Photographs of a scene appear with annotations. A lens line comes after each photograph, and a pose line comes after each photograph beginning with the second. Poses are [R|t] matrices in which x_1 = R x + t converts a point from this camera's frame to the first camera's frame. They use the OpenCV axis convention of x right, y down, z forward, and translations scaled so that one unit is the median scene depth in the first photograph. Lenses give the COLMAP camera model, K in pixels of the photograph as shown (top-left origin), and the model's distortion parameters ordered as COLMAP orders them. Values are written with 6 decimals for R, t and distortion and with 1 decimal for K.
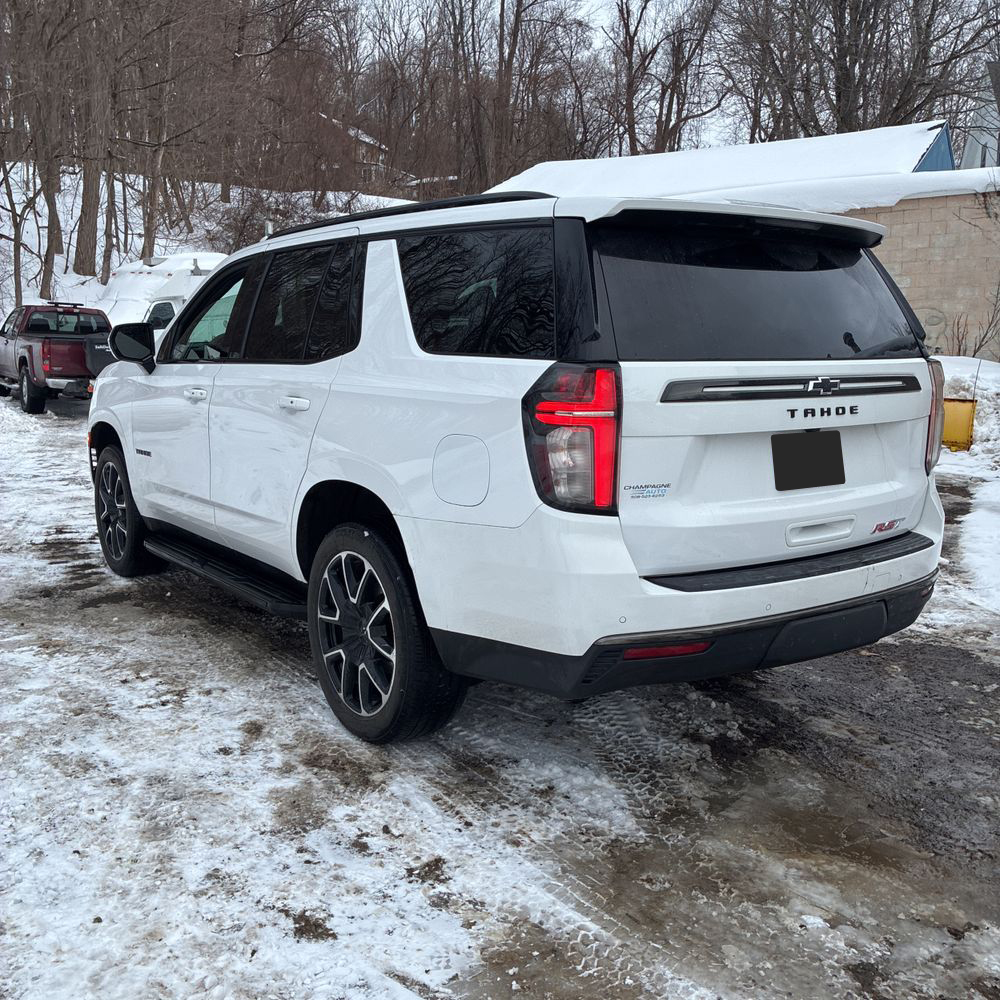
lens RADIAL K [[1020.8, 0, 484.3], [0, 1020.8, 515.7], [0, 0, 1]] dist [0.017628, 0.018168]
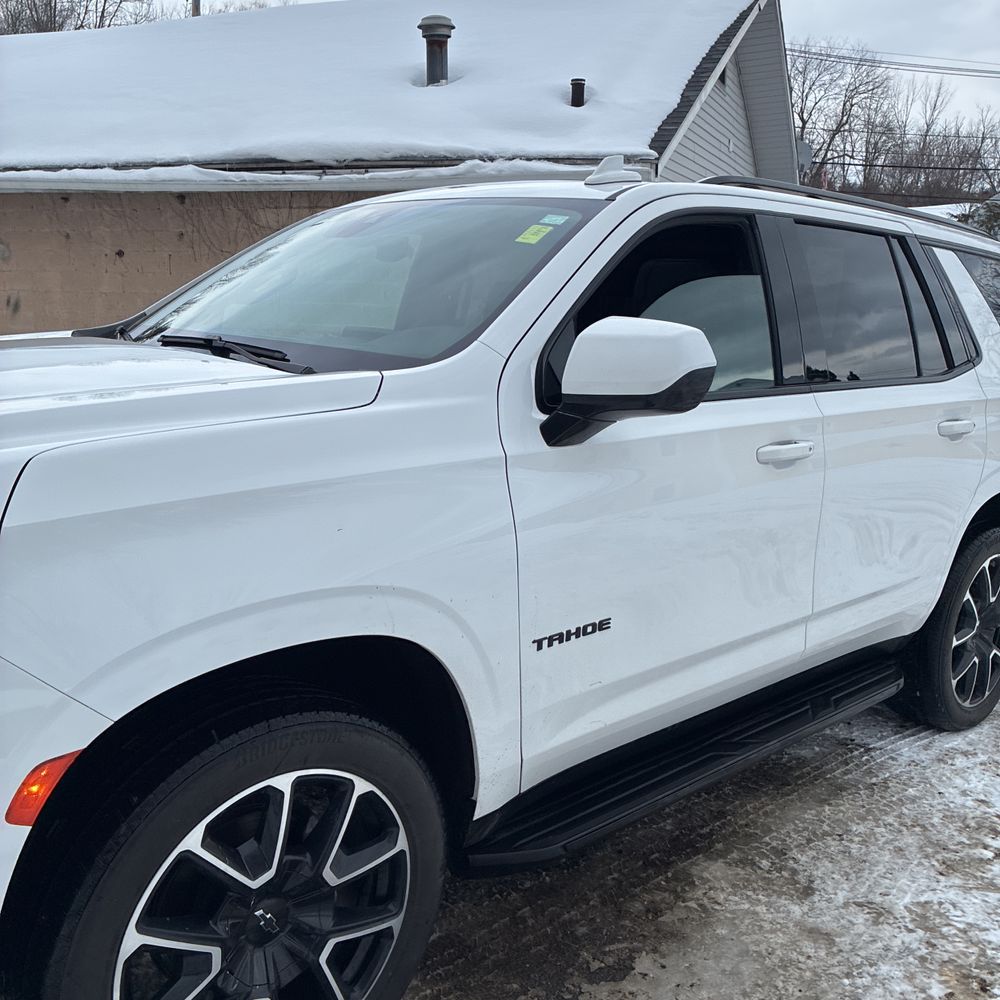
lens RADIAL K [[1023.1, 0, 473.2], [0, 1023.1, 470.9], [0, 0, 1]] dist [0.005864, -0.016591]
pose [[-0.113515, -0.178048, 0.977452, -0.679653], [0.124667, 0.973483, 0.191803, -0.197905], [-0.985684, 0.143628, -0.088309, 1.012887]]
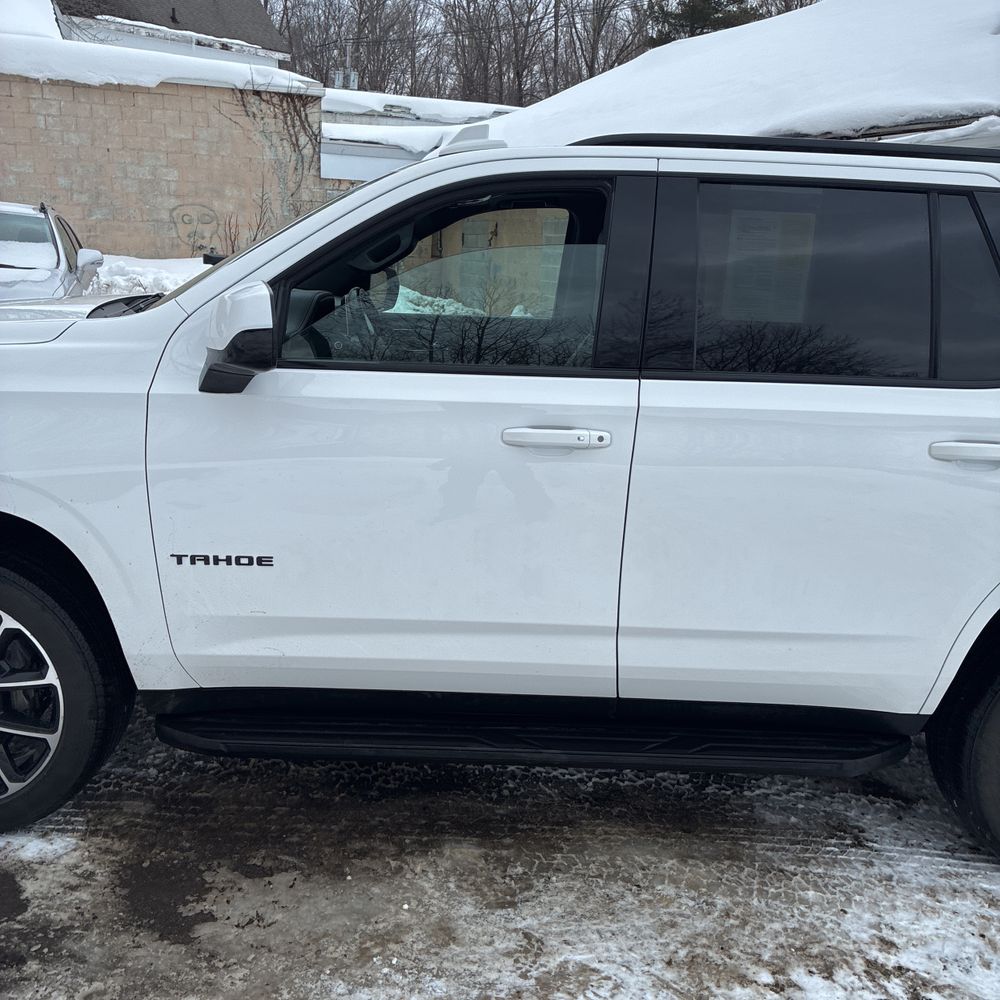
lens RADIAL K [[1018.3, 0, 500.0], [0, 1018.3, 500.0], [0, 0, 1]] dist [0.017987, 0.006238]
pose [[0.572570, -0.178634, 0.800159, -0.595484], [0.094141, 0.983844, 0.152277, -0.140208], [-0.814433, -0.011862, 0.580136, 0.597581]]
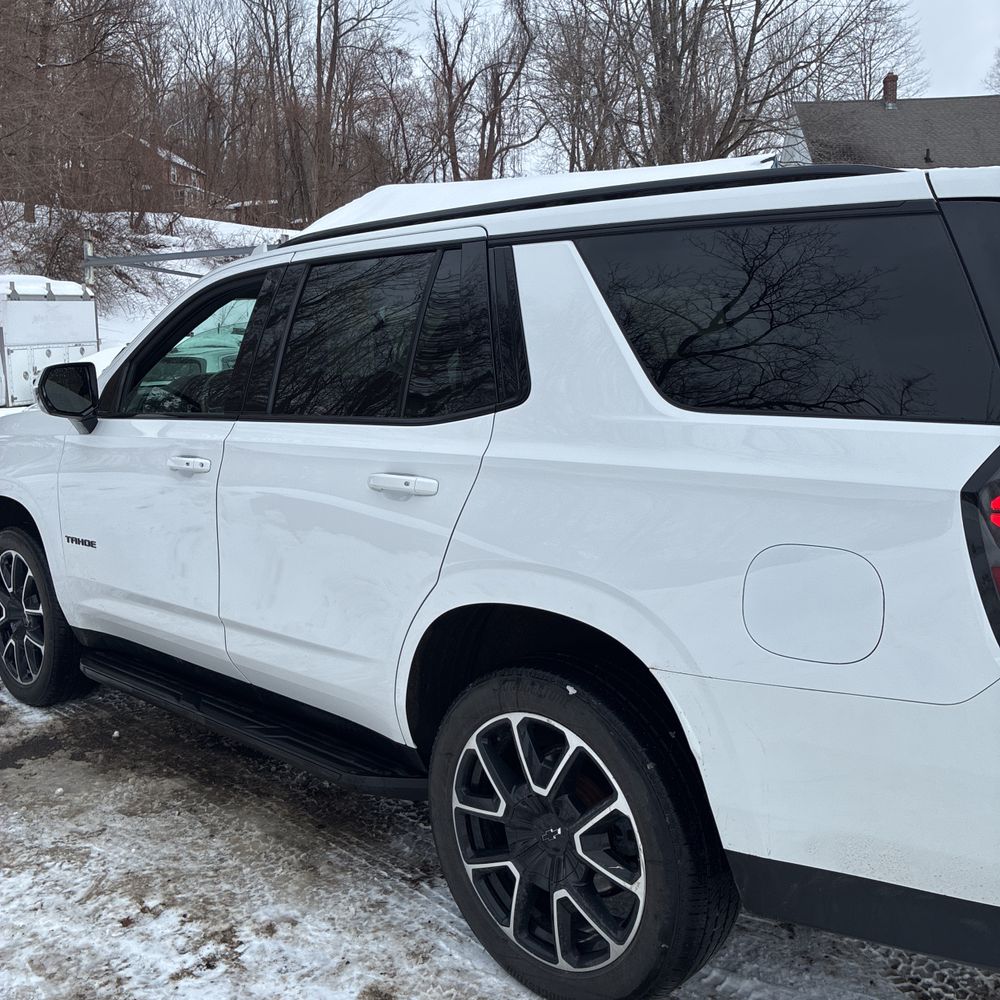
lens RADIAL K [[1018.3, 0, 500.0], [0, 1018.3, 500.0], [0, 0, 1]] dist [0.017987, 0.006238]
pose [[0.981142, -0.038344, 0.189449, -0.170311], [0.045603, 0.998377, -0.034107, -0.050494], [-0.187834, 0.042103, 0.981298, 0.230418]]
